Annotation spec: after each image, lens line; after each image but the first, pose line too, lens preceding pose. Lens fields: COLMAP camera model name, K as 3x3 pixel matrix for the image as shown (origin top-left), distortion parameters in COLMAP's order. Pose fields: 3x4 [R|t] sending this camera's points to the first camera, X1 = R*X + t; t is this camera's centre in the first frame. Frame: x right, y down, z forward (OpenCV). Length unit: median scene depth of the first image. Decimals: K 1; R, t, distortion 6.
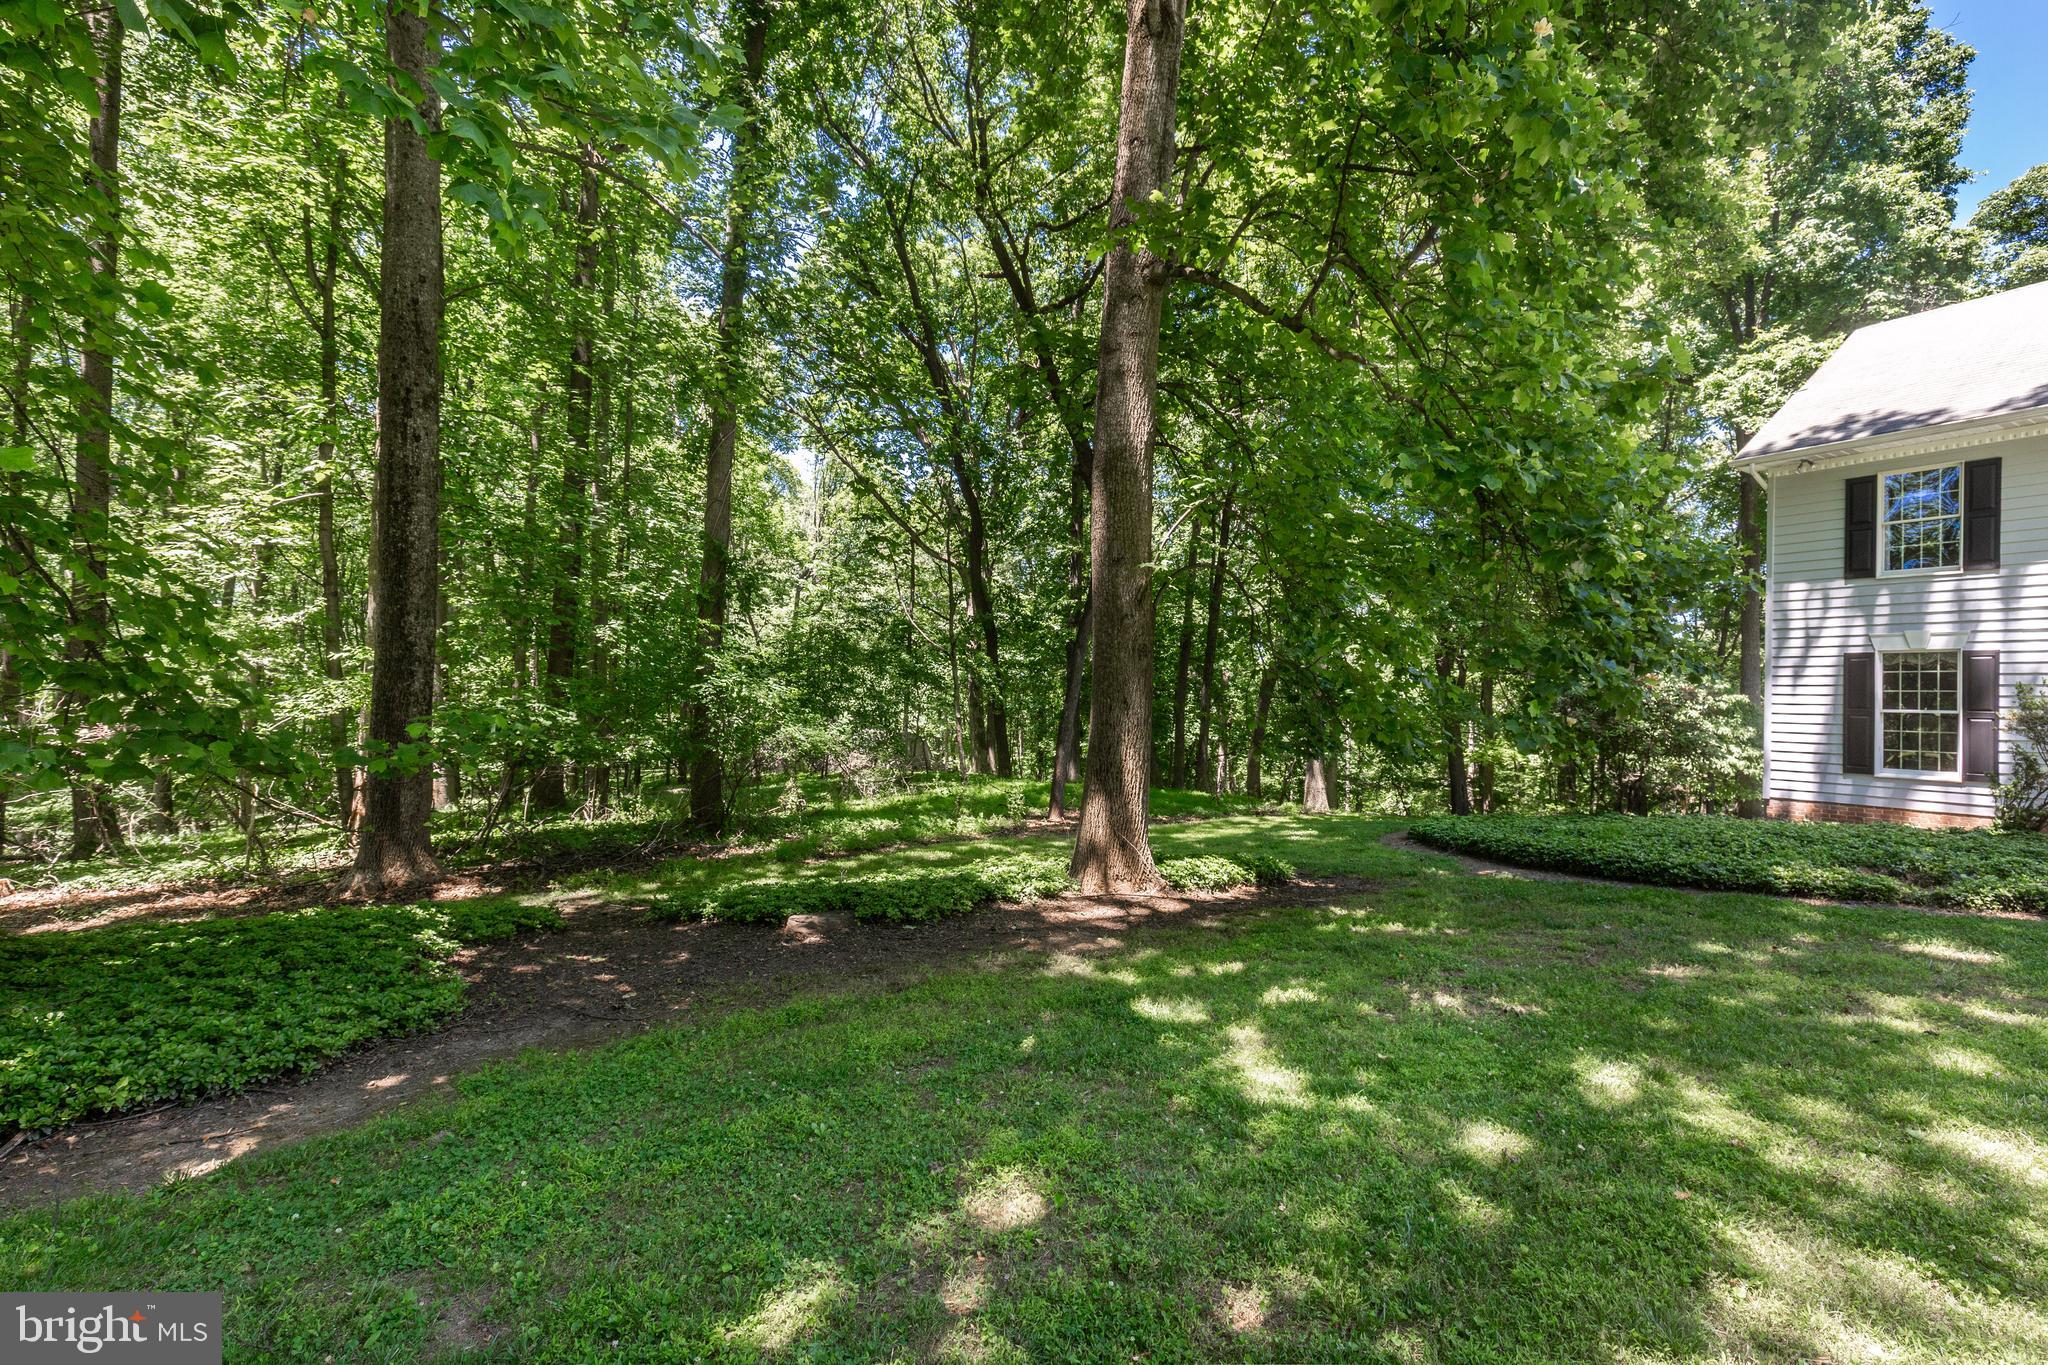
lens RADIAL K [[921.5, 0, 1030.6], [0, 921.5, 675.1], [0, 0, 1]] dist [0.013005, -0.003196]
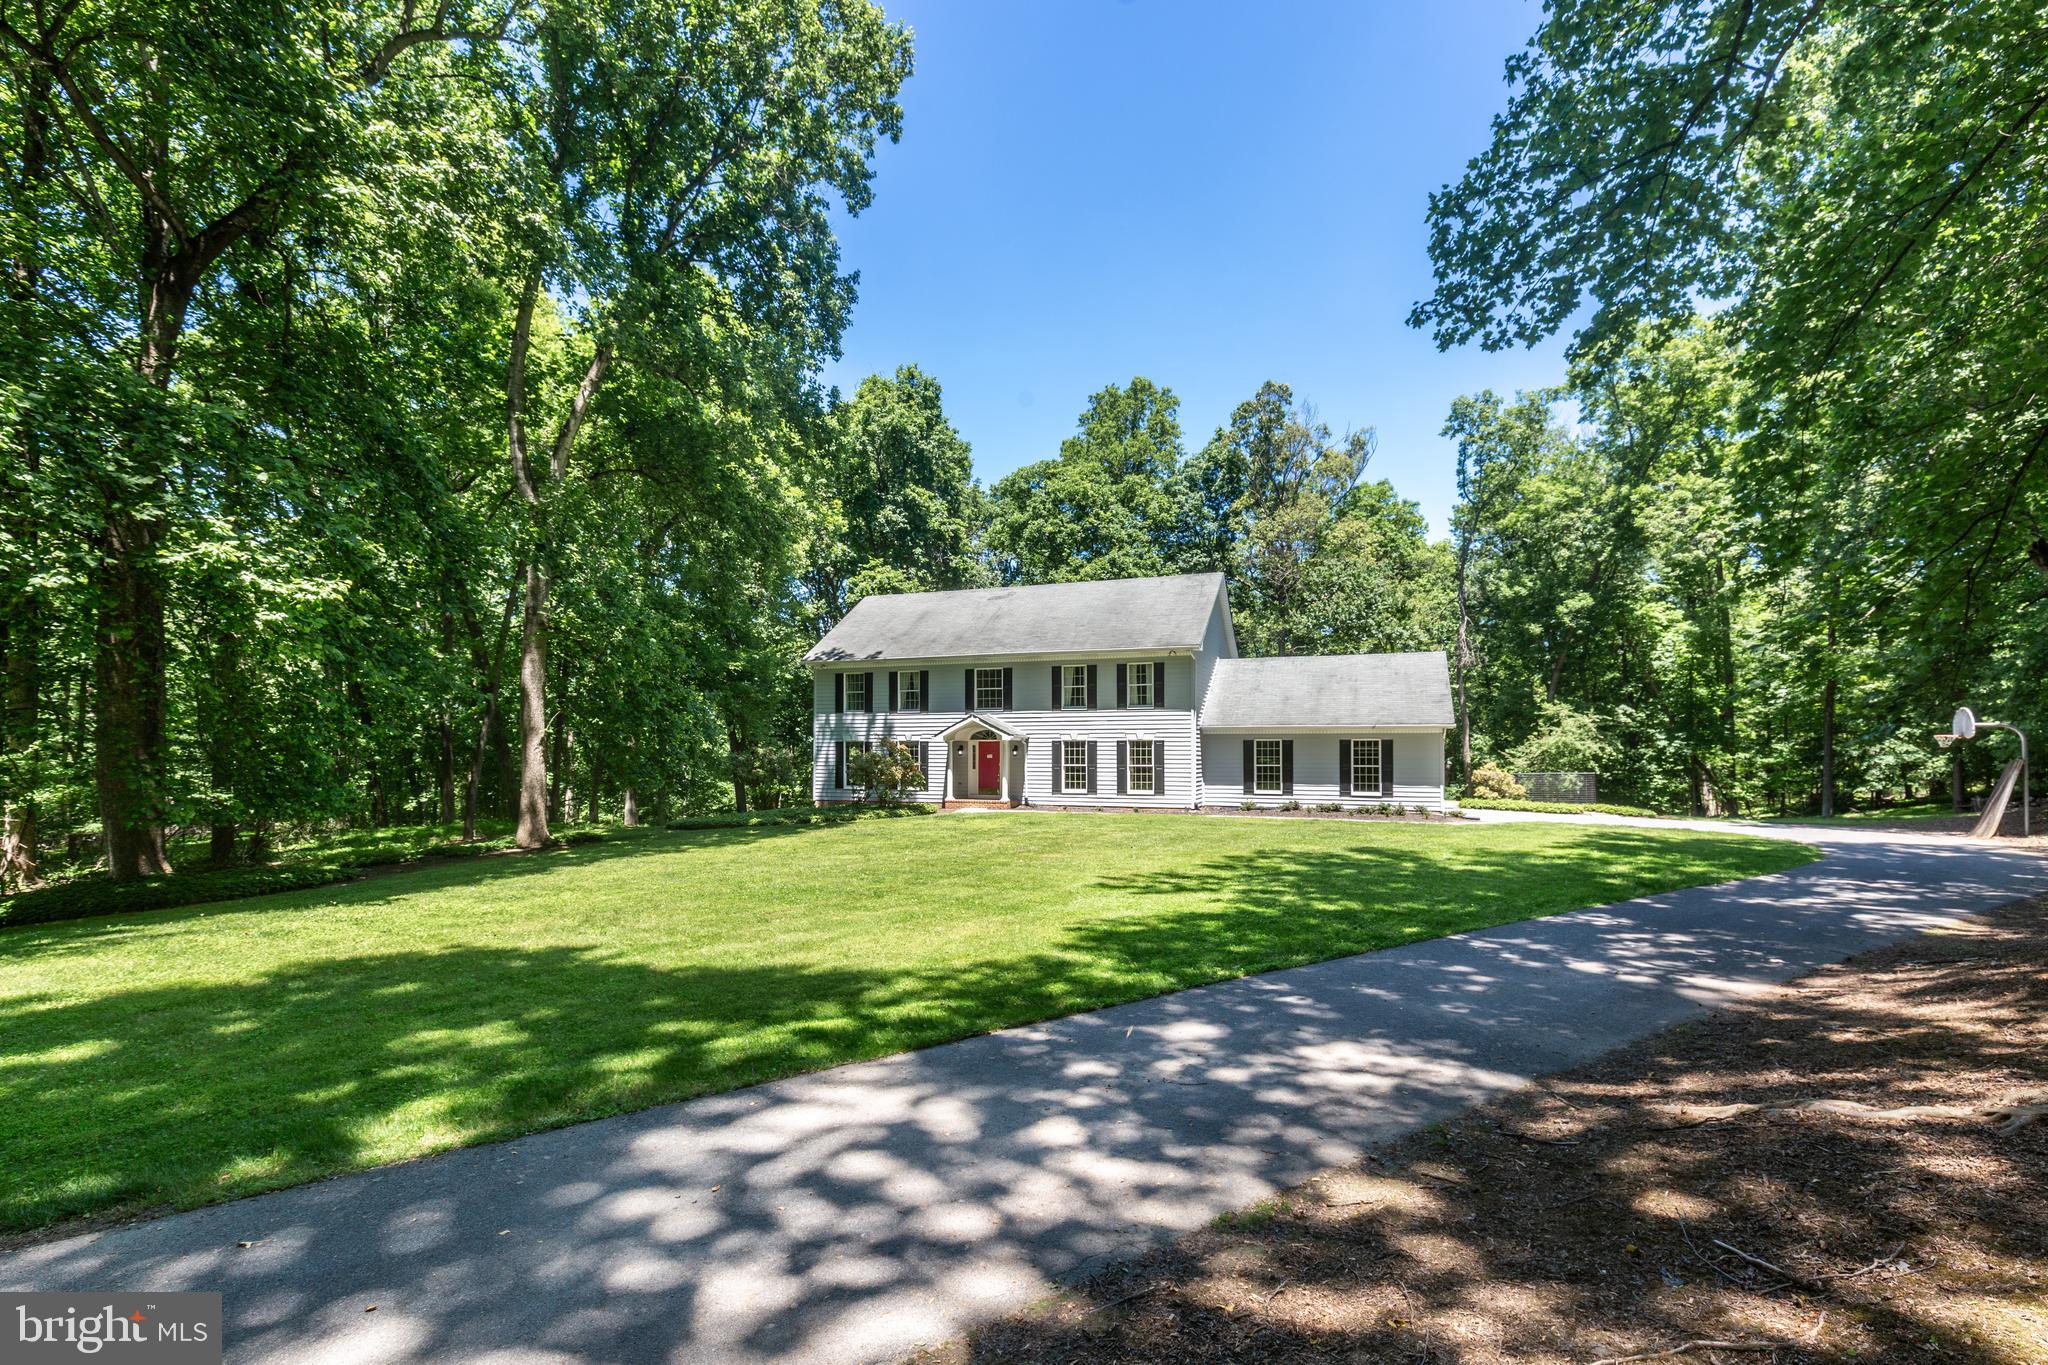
lens RADIAL K [[921.5, 0, 997.6], [0, 921.5, 735.3], [0, 0, 1]] dist [0.013005, -0.003196]
pose [[0.802501, -0.022510, 0.596226, -0.255140], [0.009034, 0.999632, 0.025580, -0.092745], [-0.596582, -0.015142, 0.802409, -1.182844]]
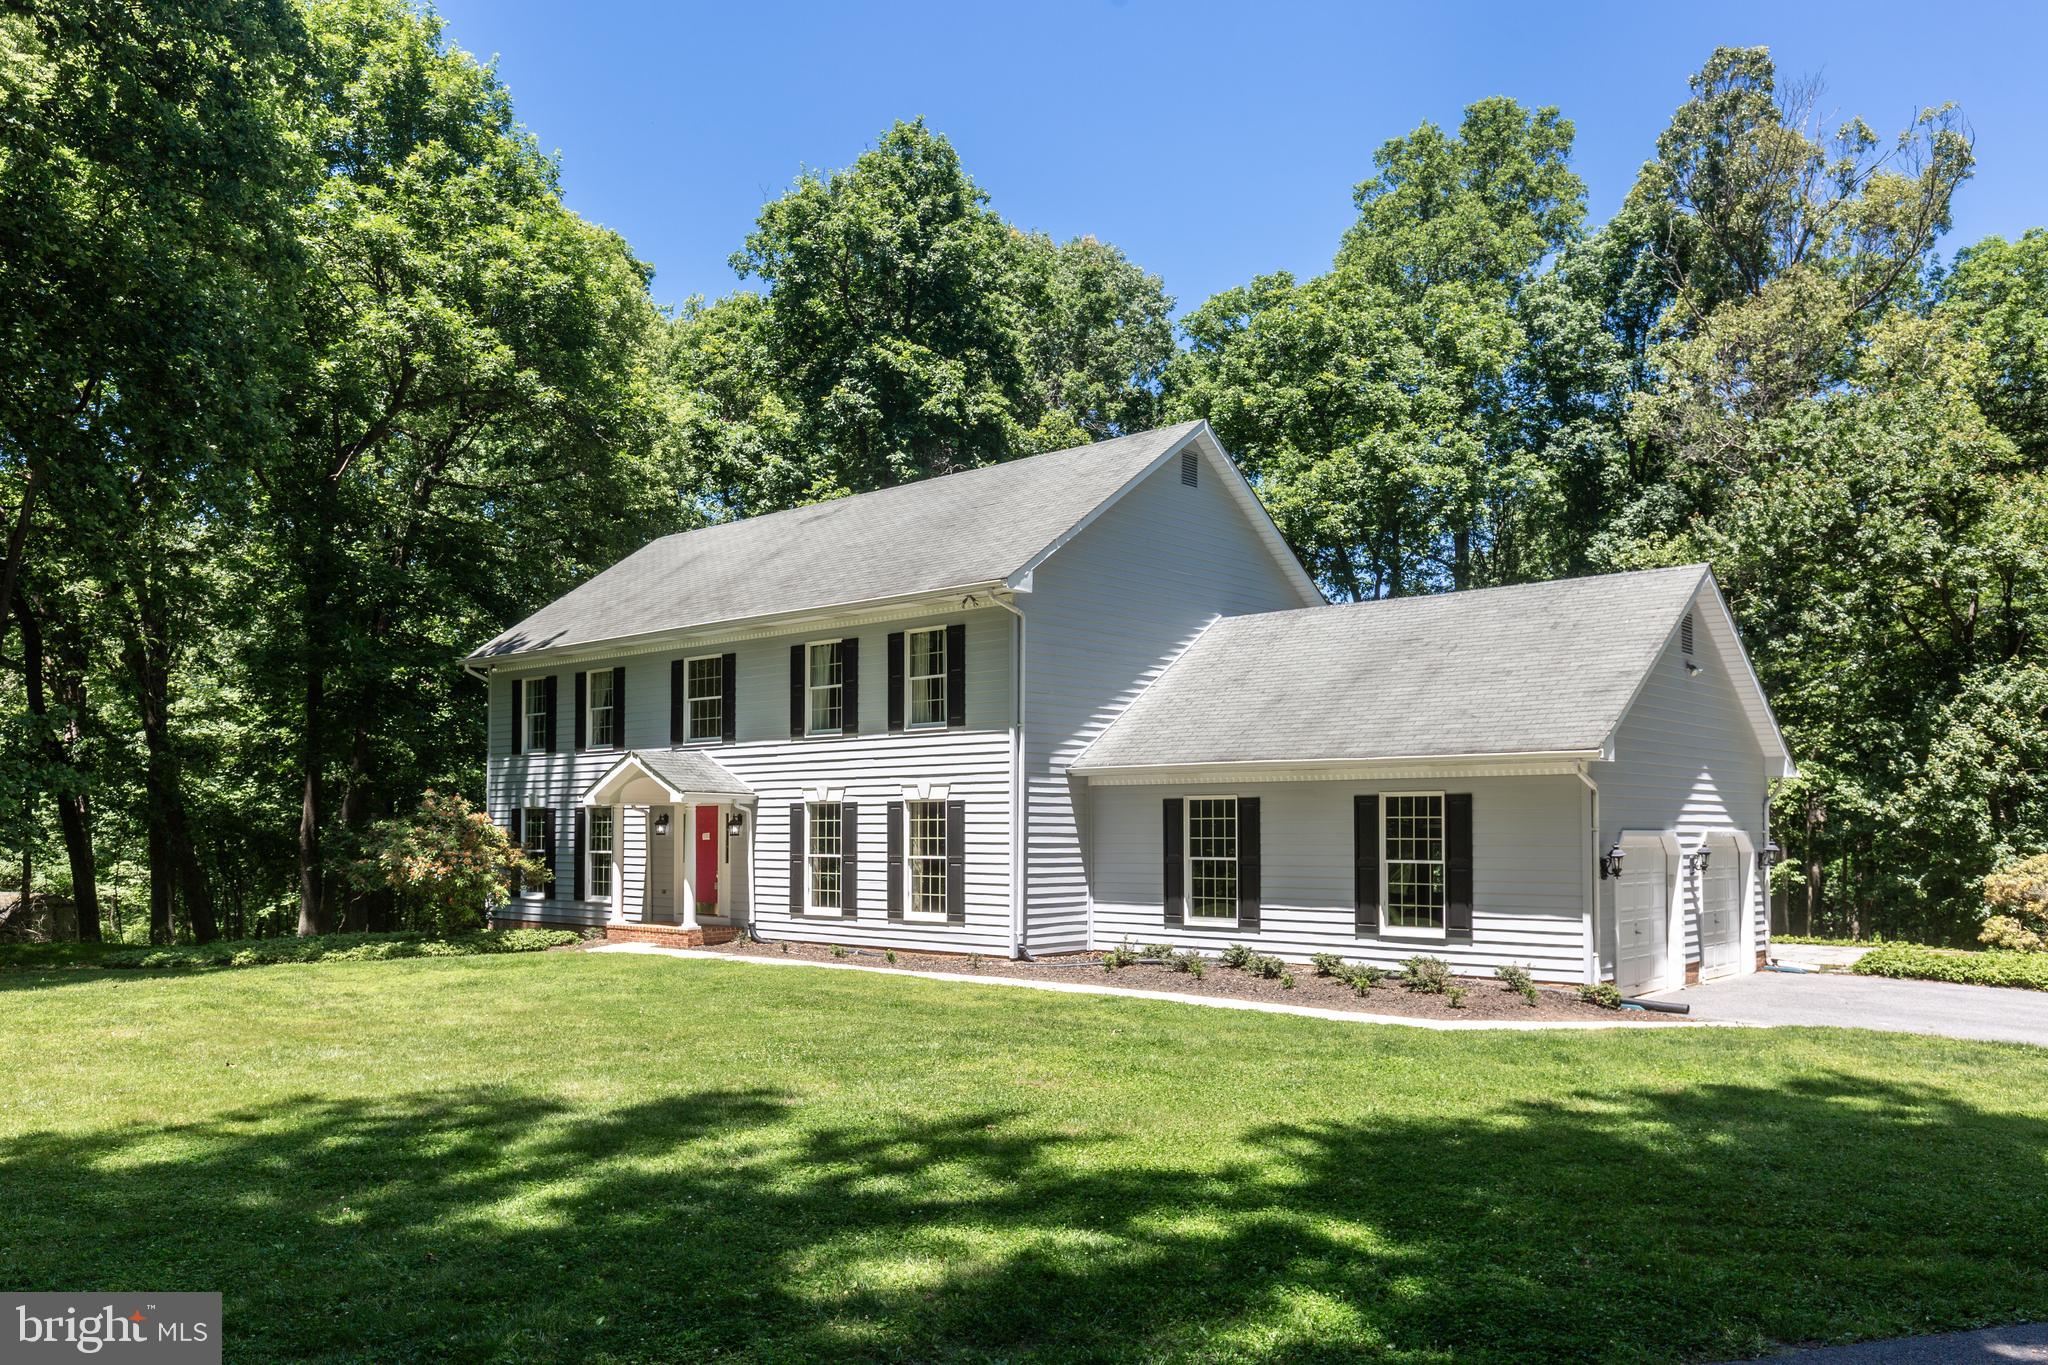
lens RADIAL K [[1498.9, 0, 985.0], [0, 1498.9, 771.5], [0, 0, 1]] dist [0.000749, -0.000821]
pose [[0.959870, -0.021956, 0.279583, 0.839908], [0.023557, 0.999720, -0.002368, -0.051230], [-0.279452, 0.008860, 0.960119, -1.179769]]
